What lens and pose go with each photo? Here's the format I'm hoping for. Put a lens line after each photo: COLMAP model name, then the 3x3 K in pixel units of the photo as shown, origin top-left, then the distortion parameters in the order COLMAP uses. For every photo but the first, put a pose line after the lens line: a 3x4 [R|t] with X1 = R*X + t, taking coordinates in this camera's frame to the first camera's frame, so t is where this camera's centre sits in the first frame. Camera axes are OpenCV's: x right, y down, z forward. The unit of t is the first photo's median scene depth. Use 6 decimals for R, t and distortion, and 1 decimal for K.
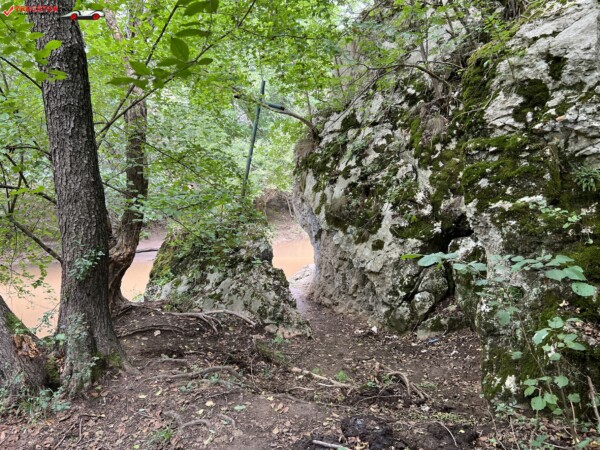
lens RADIAL K [[458.2, 0, 301.7], [0, 458.2, 227.0], [0, 0, 1]] dist [0.043096, -0.053911]
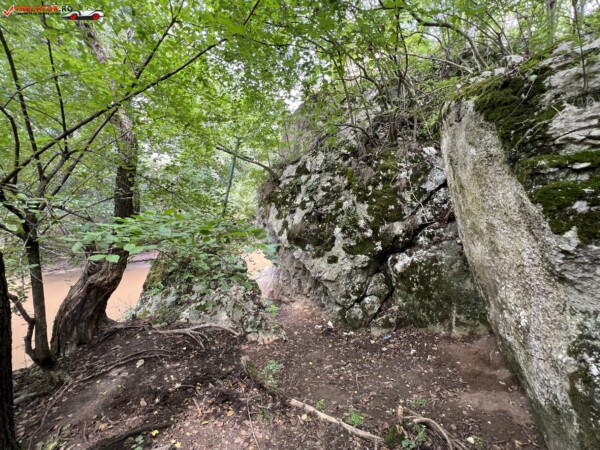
lens RADIAL K [[242.2, 0, 299.4], [0, 242.2, 224.9], [0, 0, 1]] dist [-0.005163, 0.000900]
pose [[0.975475, -0.002289, 0.220099, -0.078561], [0.014849, 0.998352, -0.055426, -0.023001], [-0.219610, 0.057334, 0.973902, 0.333953]]
